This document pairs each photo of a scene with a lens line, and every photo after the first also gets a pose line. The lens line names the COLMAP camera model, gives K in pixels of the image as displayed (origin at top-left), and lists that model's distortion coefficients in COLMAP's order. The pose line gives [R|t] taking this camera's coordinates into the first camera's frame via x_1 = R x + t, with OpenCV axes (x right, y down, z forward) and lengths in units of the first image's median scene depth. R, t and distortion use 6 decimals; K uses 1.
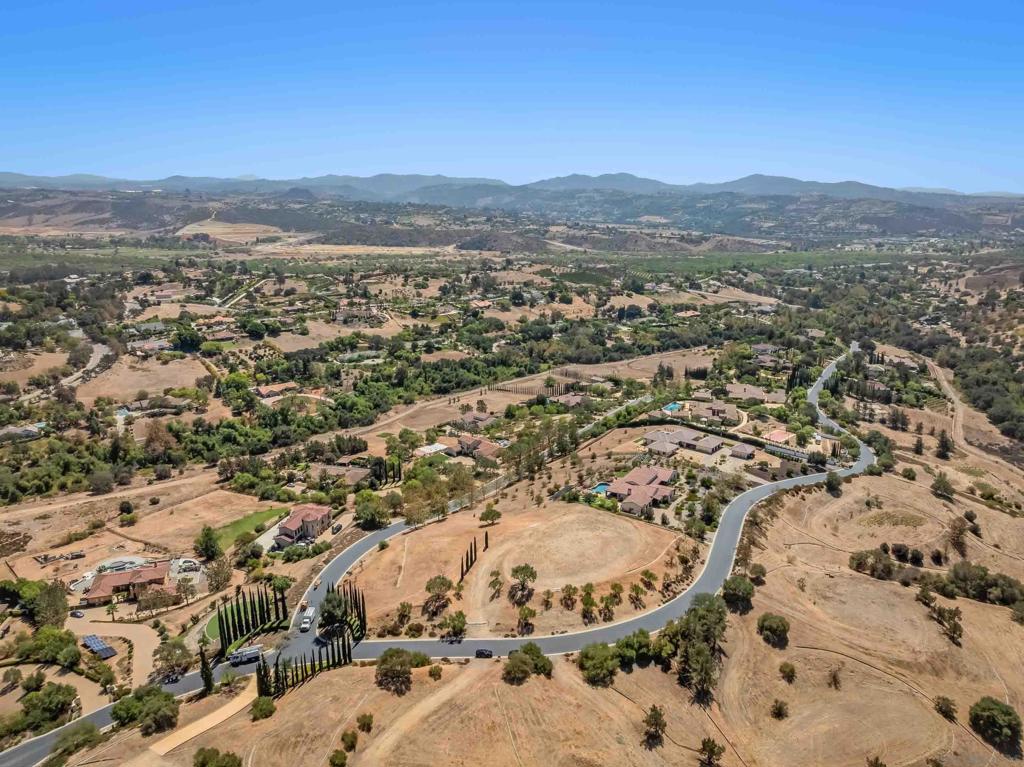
lens RADIAL K [[713.6, 0, 512.0], [0, 713.6, 383.5], [0, 0, 1]] dist [-0.034735, -0.000504]
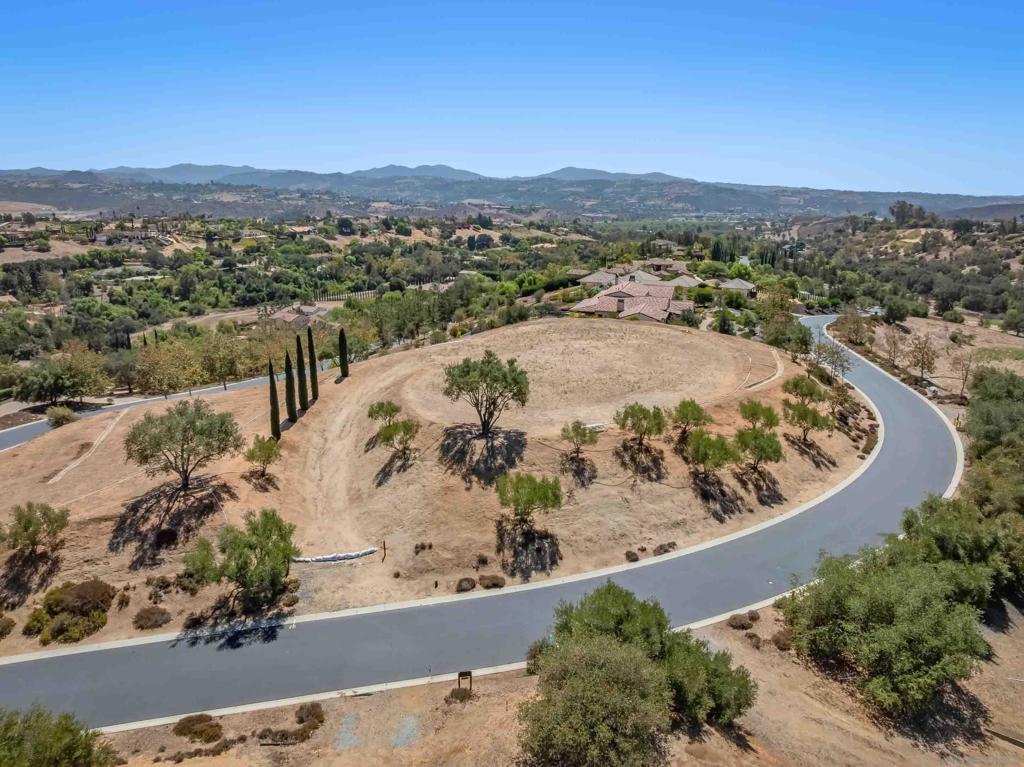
lens RADIAL K [[713.6, 0, 512.0], [0, 713.6, 383.5], [0, 0, 1]] dist [-0.034735, -0.000504]
pose [[0.969665, -0.054420, 0.238301, -0.018577], [0.053565, 0.998514, 0.010067, 0.110248], [-0.238495, 0.003003, 0.971139, 0.293455]]
